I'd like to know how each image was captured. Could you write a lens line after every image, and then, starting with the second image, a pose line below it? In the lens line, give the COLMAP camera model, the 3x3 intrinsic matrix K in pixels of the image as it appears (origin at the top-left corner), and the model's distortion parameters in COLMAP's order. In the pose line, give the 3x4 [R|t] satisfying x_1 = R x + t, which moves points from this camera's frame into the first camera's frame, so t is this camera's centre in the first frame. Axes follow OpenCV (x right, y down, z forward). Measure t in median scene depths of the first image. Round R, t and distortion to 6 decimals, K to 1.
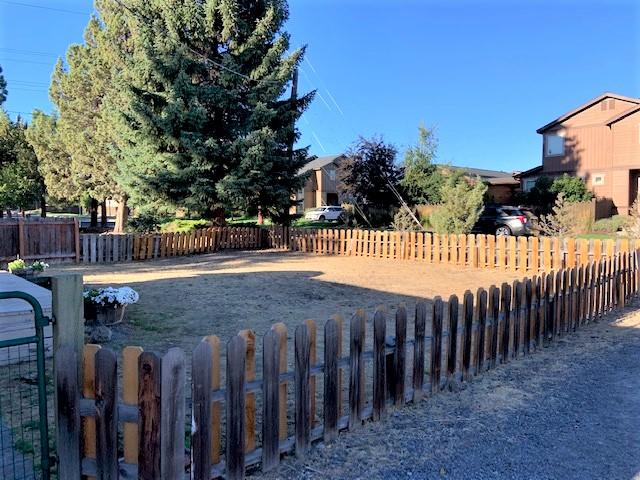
lens RADIAL K [[472.5, 0, 320.0], [0, 472.5, 240.0], [0, 0, 1]] dist [0.006349, 0.000886]
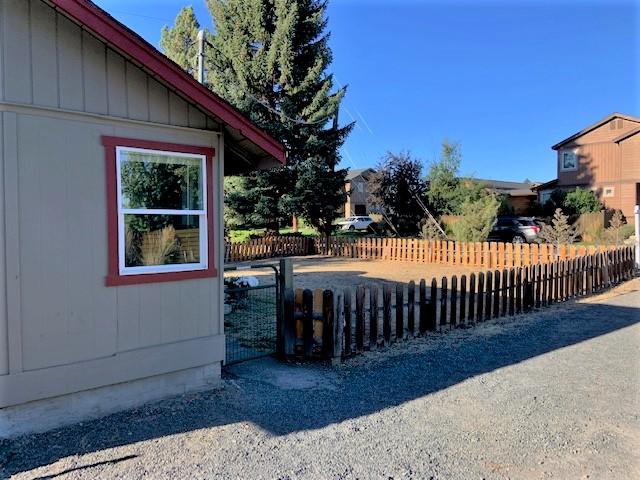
lens RADIAL K [[472.5, 0, 320.0], [0, 472.5, 240.0], [0, 0, 1]] dist [0.006349, 0.000886]
pose [[0.998764, -0.003591, -0.049579, -0.038995], [0.002633, 0.999809, -0.019369, 0.004323], [0.049639, 0.019214, 0.998582, -0.188388]]
